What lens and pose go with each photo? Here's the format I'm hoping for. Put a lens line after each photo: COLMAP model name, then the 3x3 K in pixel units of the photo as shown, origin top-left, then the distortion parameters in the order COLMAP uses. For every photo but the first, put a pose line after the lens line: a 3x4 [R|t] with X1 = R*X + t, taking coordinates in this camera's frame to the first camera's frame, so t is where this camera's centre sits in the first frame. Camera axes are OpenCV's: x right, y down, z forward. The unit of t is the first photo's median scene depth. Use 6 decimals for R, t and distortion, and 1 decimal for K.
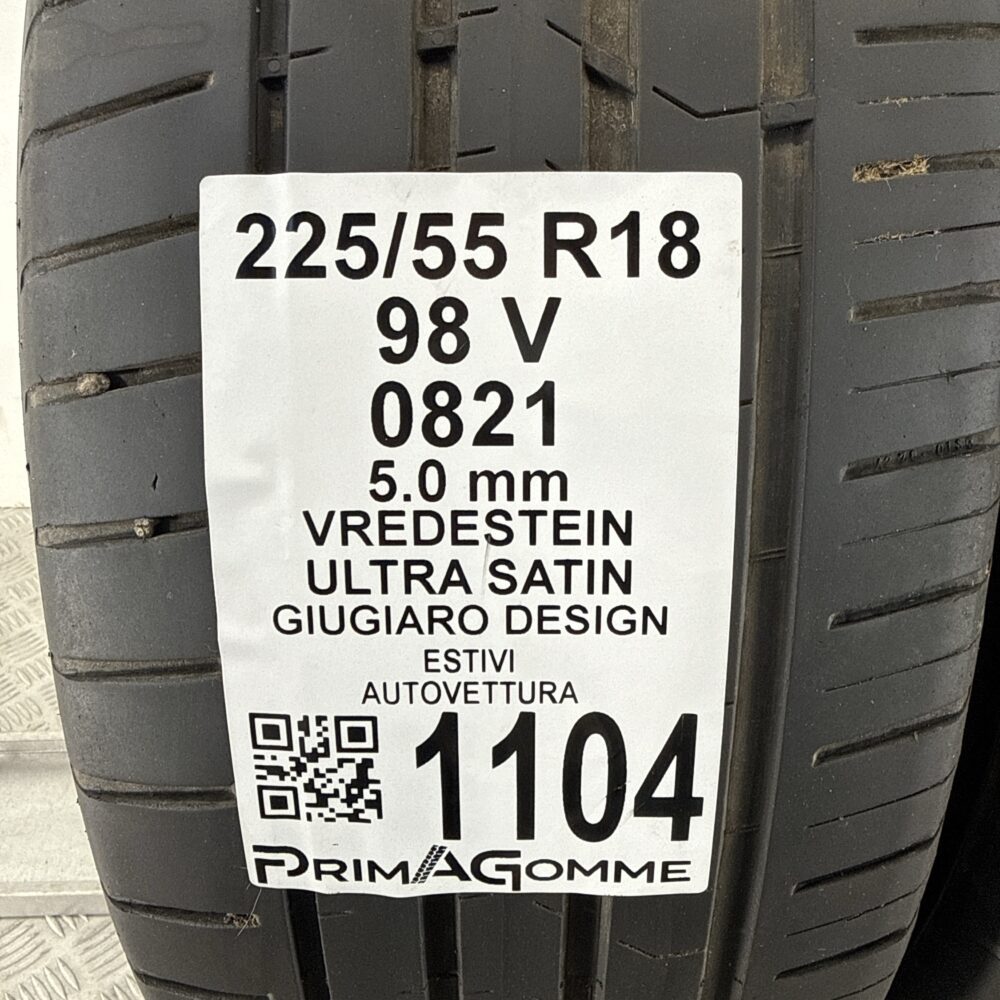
lens RADIAL K [[932.9, 0, 502.9], [0, 932.9, 495.3], [0, 0, 1]] dist [-0.021845, 0.000000]
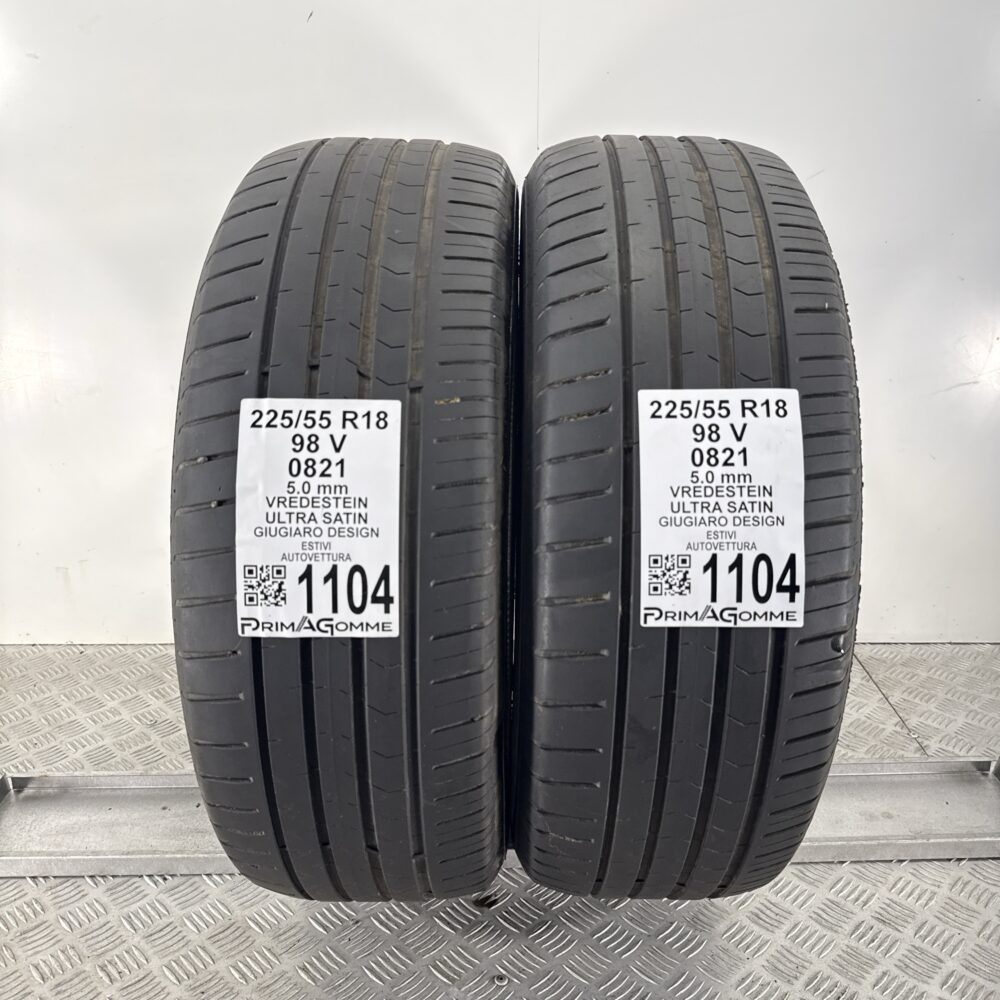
lens RADIAL K [[777.2, 0, 499.5], [0, 777.2, 498.8], [0, 0, 1]] dist [-0.001187, -0.043976]
pose [[0.998640, 0.010216, 0.051135, 0.451619], [0.002335, 0.970874, -0.239581, 0.660766], [-0.052093, 0.239375, 0.969529, -1.635175]]
